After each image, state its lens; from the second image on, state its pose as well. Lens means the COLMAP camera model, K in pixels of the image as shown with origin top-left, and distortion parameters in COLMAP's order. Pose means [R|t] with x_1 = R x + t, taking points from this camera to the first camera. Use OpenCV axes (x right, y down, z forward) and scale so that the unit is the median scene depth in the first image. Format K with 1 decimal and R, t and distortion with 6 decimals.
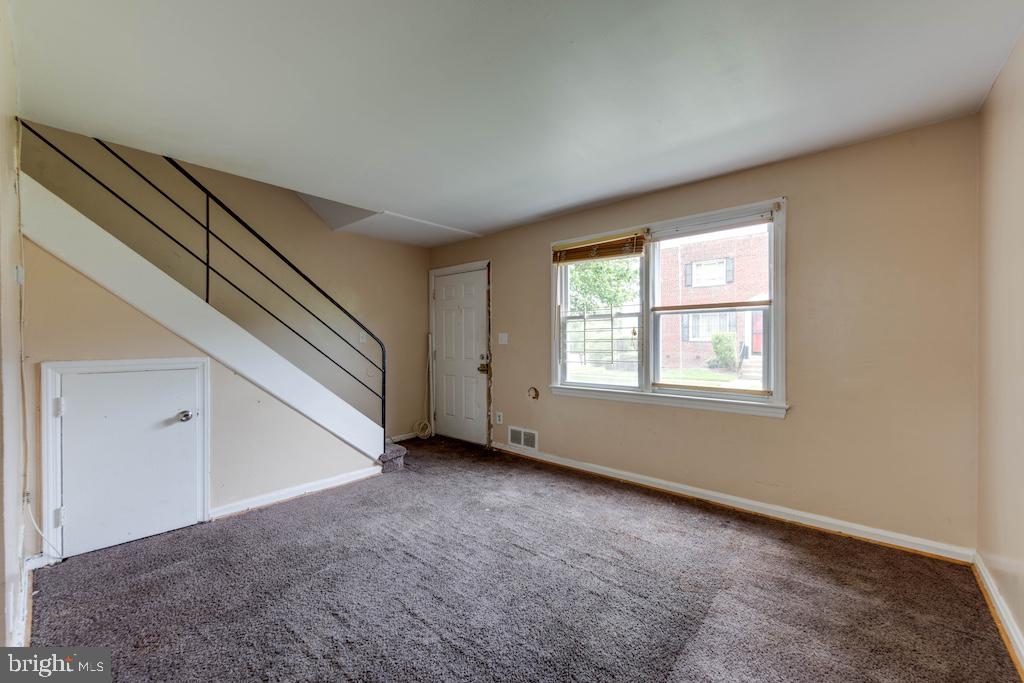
lens RADIAL K [[401.9, 0, 508.4], [0, 401.9, 343.4], [0, 0, 1]] dist [0.000588, 0.000110]
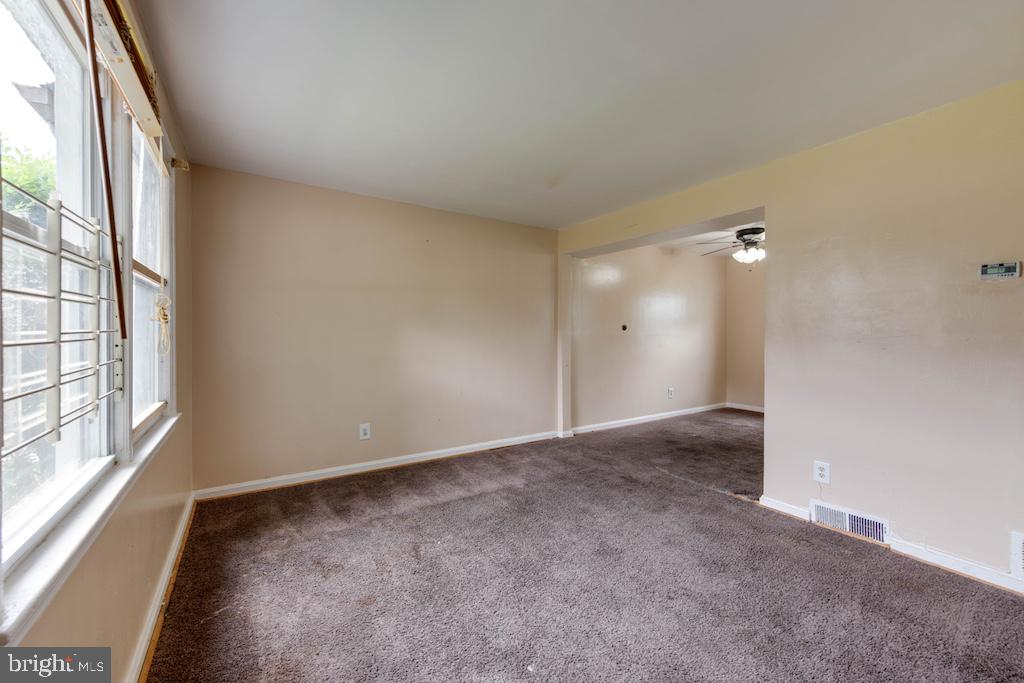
lens RADIAL K [[408.8, 0, 511.3], [0, 408.8, 343.9], [0, 0, 1]] dist [0.000422, -0.000168]
pose [[-0.962671, -0.006398, 0.270599, -0.132450], [0.003973, 0.999279, 0.037761, -0.011399], [-0.270646, 0.037426, -0.961951, 1.222239]]
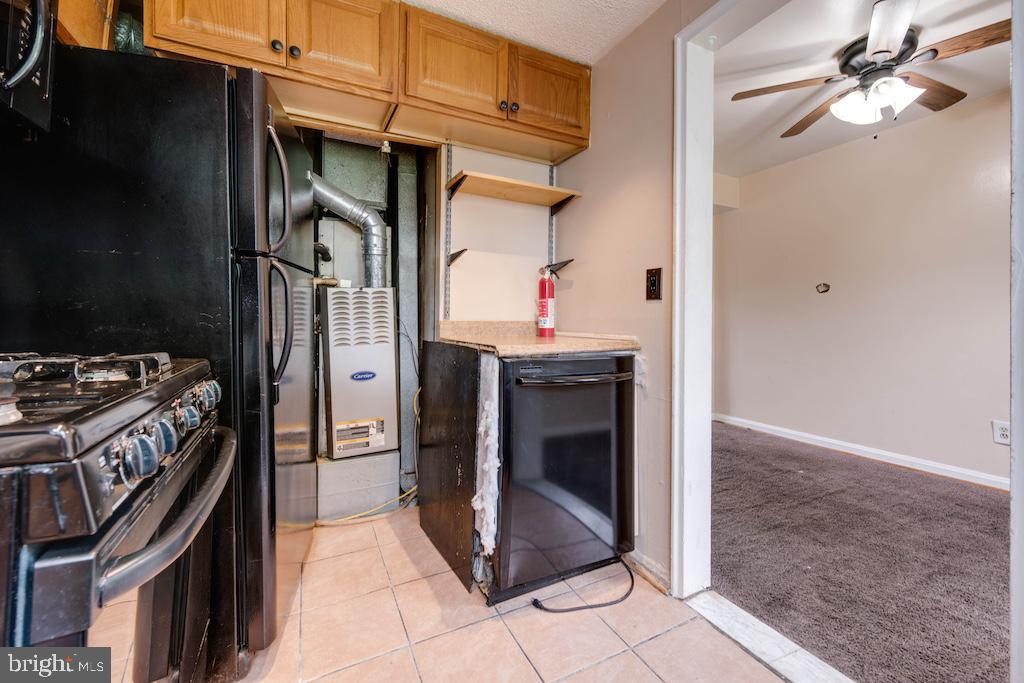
lens RADIAL K [[414.4, 0, 510.3], [0, 414.4, 317.5], [0, 0, 1]] dist [0.000217, 0.000036]
pose [[0.371493, 0.016369, 0.928291, -1.267931], [0.001131, 0.999836, -0.018083, 0.075267], [-0.928435, 0.007768, 0.371413, -0.044178]]
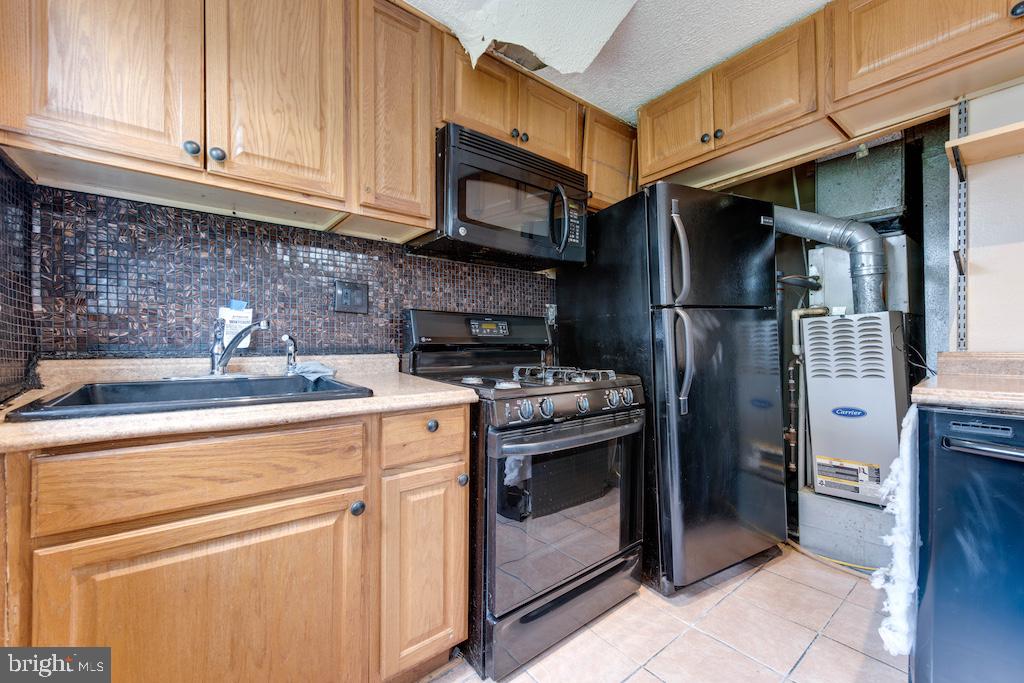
lens RADIAL K [[401.8, 0, 508.3], [0, 401.8, 346.2], [0, 0, 1]] dist [0.000552, 0.000039]
pose [[0.982913, 0.004563, -0.184016, -1.137854], [-0.006037, 0.999954, -0.007451, 0.069321], [0.183974, 0.008434, 0.982895, -0.214351]]
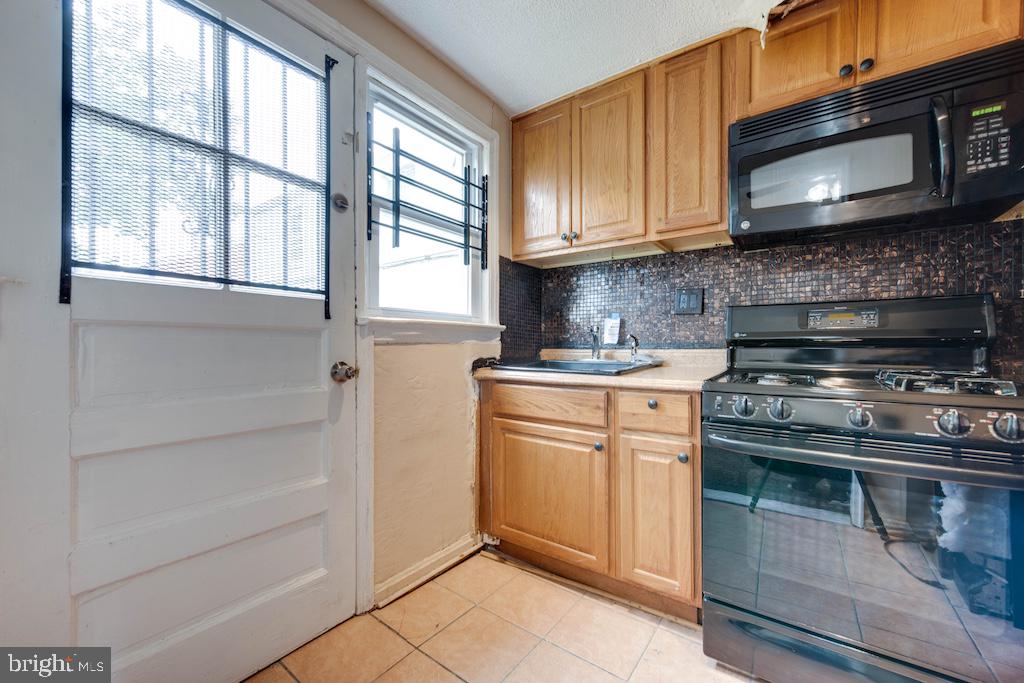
lens RADIAL K [[407.5, 0, 512.7], [0, 407.5, 346.3], [0, 0, 1]] dist [0.000878, -0.000036]
pose [[0.094032, 0.007223, -0.995543, -0.871746], [-0.008850, 0.999940, 0.006419, 0.071233], [0.995530, 0.008207, 0.094090, -0.093587]]
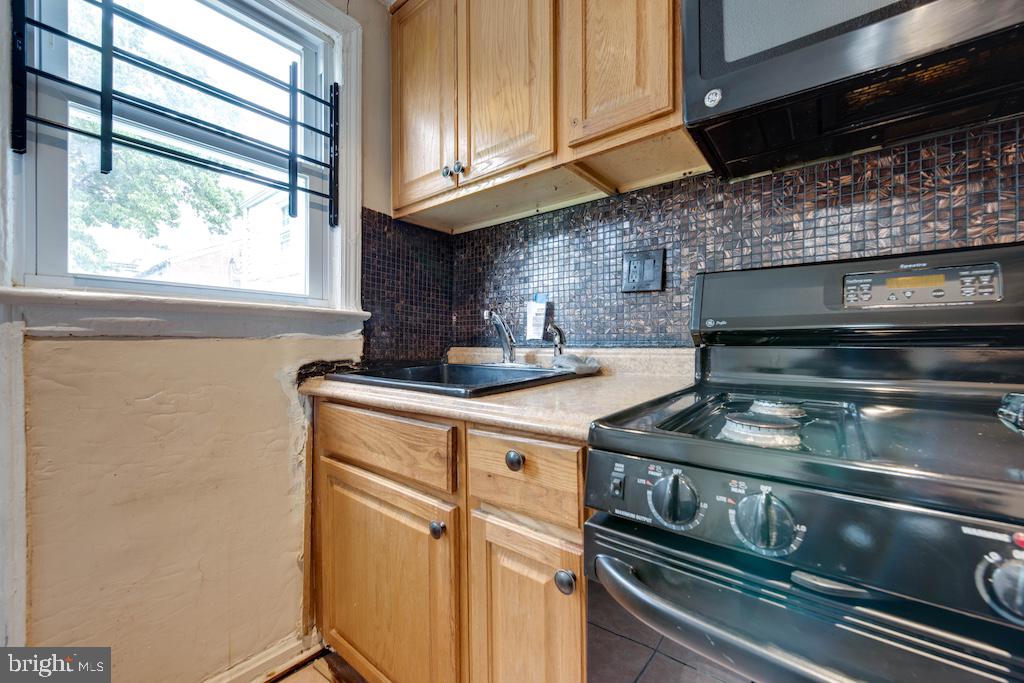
lens RADIAL K [[408.8, 0, 511.3], [0, 408.8, 343.9], [0, 0, 1]] dist [0.000422, -0.000168]
pose [[0.039086, 0.005948, -0.999218, -1.058380], [-0.011194, 0.999922, 0.005514, 0.072277], [0.999173, 0.010970, 0.039150, 0.070166]]
